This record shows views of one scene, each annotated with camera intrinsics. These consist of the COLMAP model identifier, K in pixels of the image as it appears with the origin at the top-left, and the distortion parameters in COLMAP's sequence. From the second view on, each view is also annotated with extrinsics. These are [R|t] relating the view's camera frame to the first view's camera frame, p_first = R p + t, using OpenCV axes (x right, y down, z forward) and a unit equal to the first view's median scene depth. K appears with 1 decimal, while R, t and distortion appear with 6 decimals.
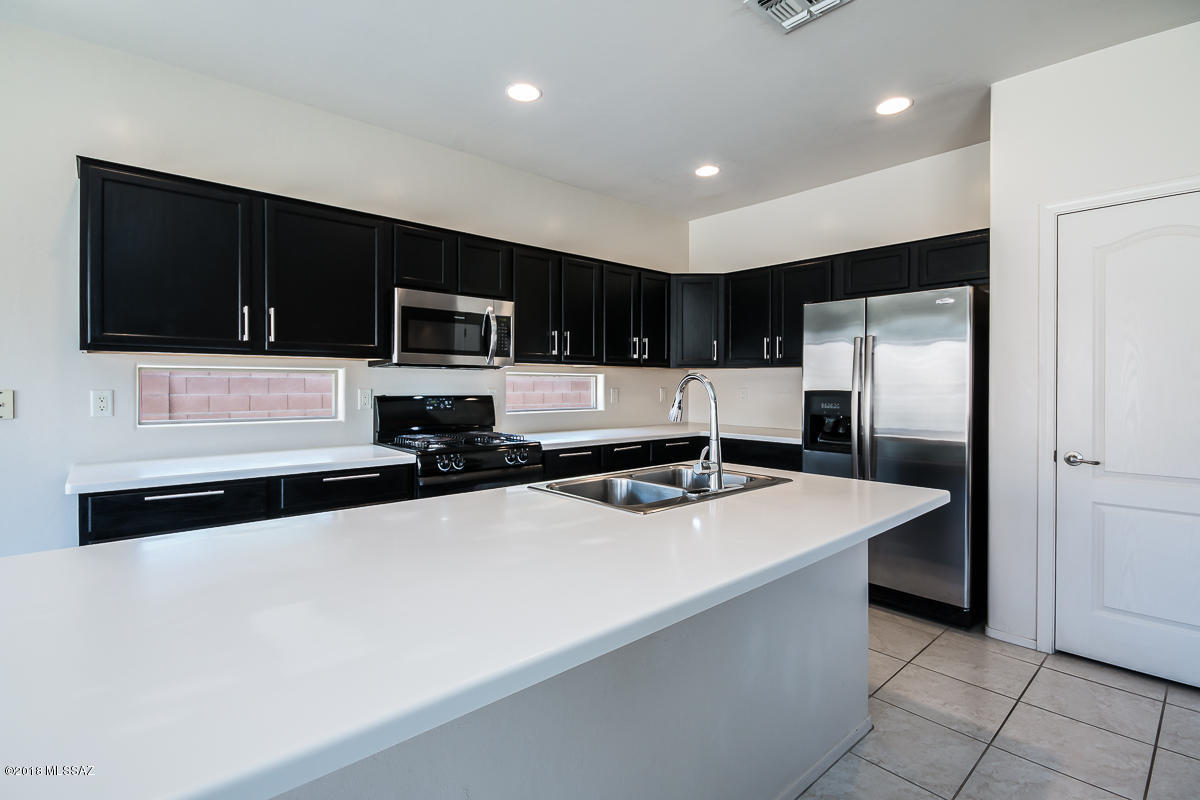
lens RADIAL K [[561.9, 0, 602.9], [0, 561.9, 396.5], [0, 0, 1]] dist [-0.000053, -0.001078]
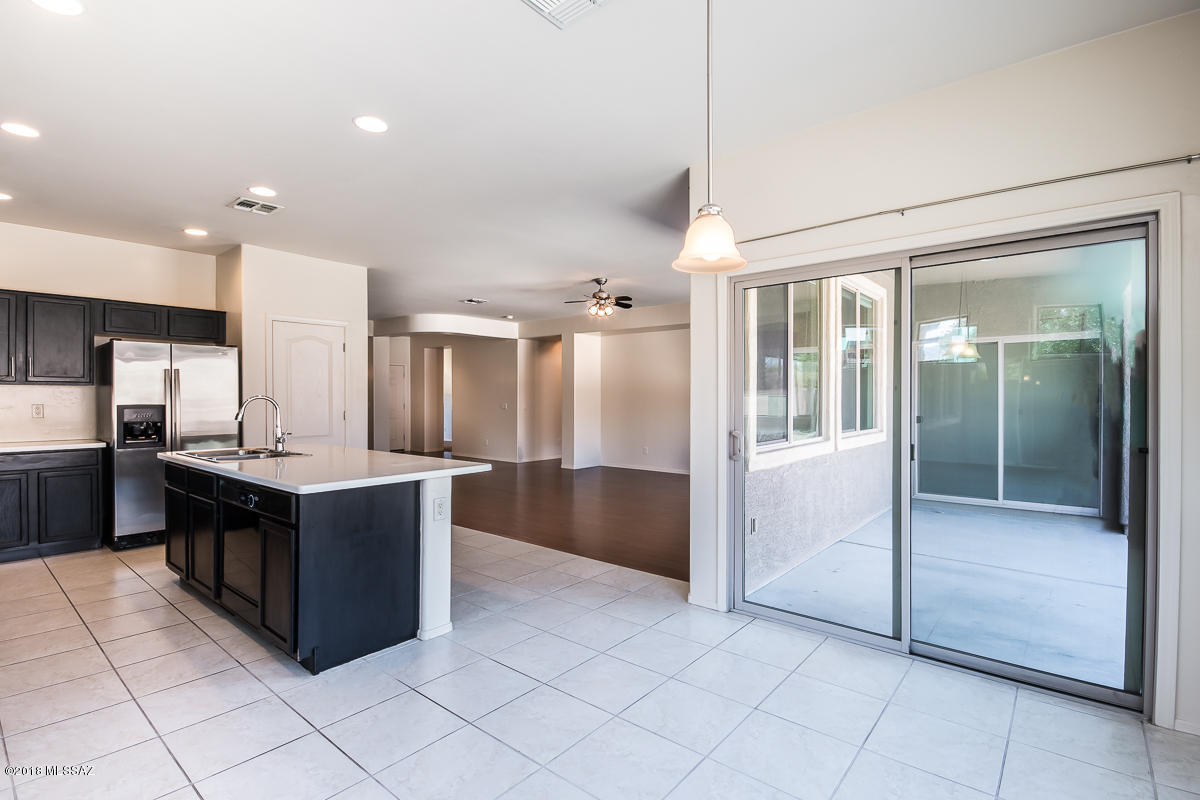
lens RADIAL K [[561.9, 0, 602.9], [0, 561.9, 396.5], [0, 0, 1]] dist [-0.000053, -0.001078]
pose [[-0.135810, -0.002523, 0.990732, -1.195756], [0.023309, 0.999712, 0.005741, -0.012215], [-0.990461, 0.023873, -0.135712, 0.050790]]
